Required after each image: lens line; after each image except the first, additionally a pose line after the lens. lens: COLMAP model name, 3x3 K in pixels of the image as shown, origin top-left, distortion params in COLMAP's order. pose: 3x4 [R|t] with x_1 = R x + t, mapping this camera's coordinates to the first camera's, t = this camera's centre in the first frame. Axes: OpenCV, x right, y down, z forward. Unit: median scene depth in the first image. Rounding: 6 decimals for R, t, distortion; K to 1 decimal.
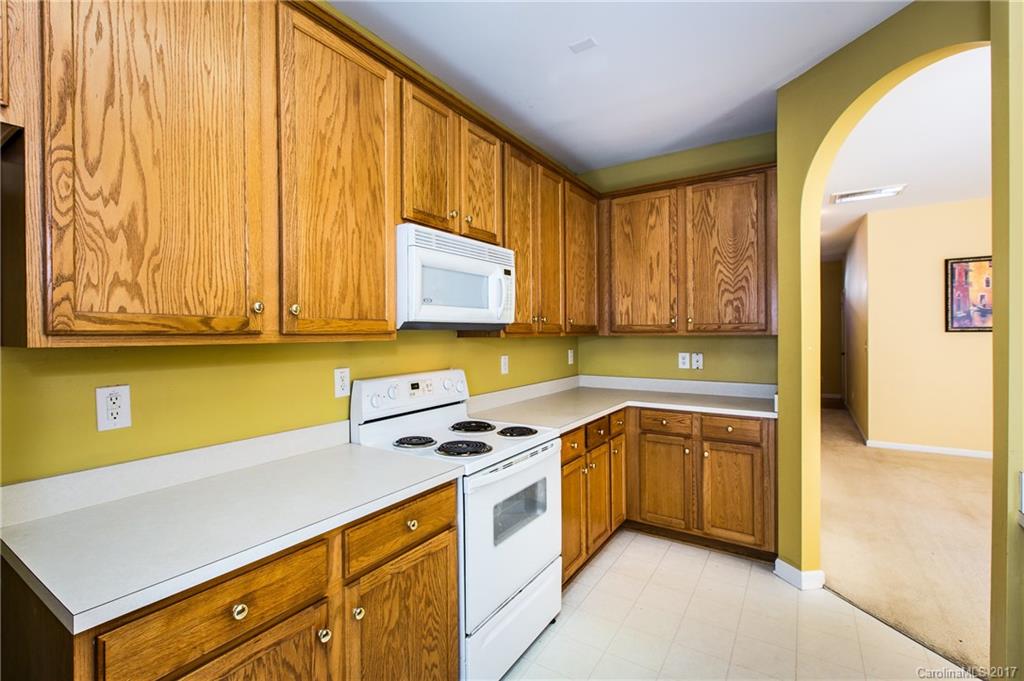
lens RADIAL K [[463.3, 0, 511.9], [0, 463.3, 332.6], [0, 0, 1]] dist [0.000254, 0.000223]
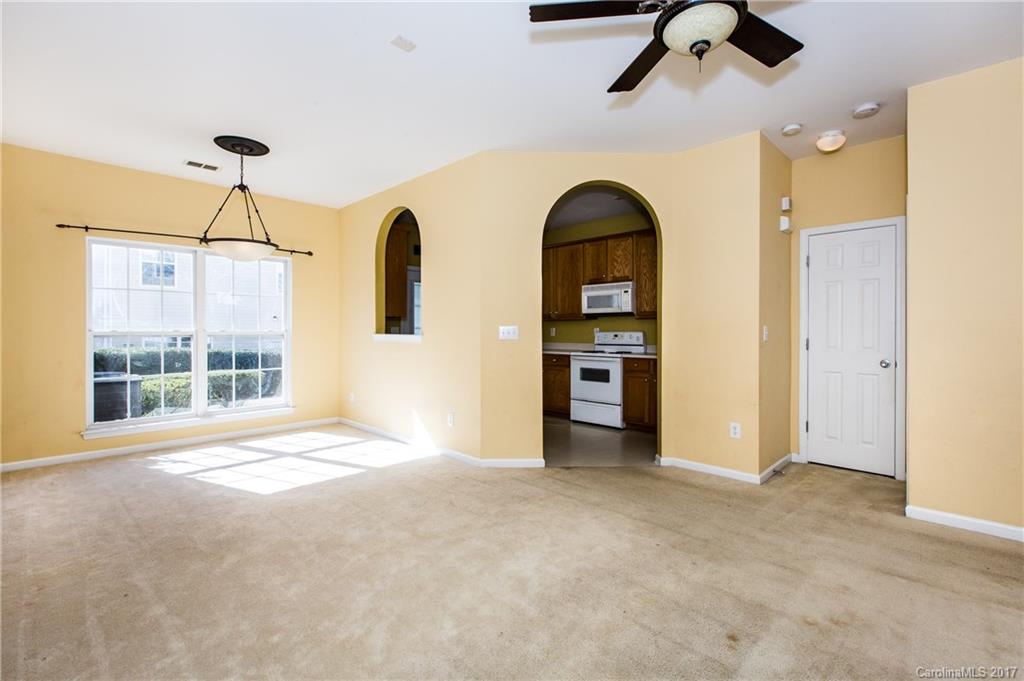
lens RADIAL K [[463.3, 0, 511.9], [0, 463.3, 332.6], [0, 0, 1]] dist [0.000254, 0.000223]
pose [[-0.188371, 0.014312, -0.981994, 2.788551], [0.002161, 0.999897, 0.014158, 0.056832], [0.982096, 0.000545, -0.188382, 0.952690]]
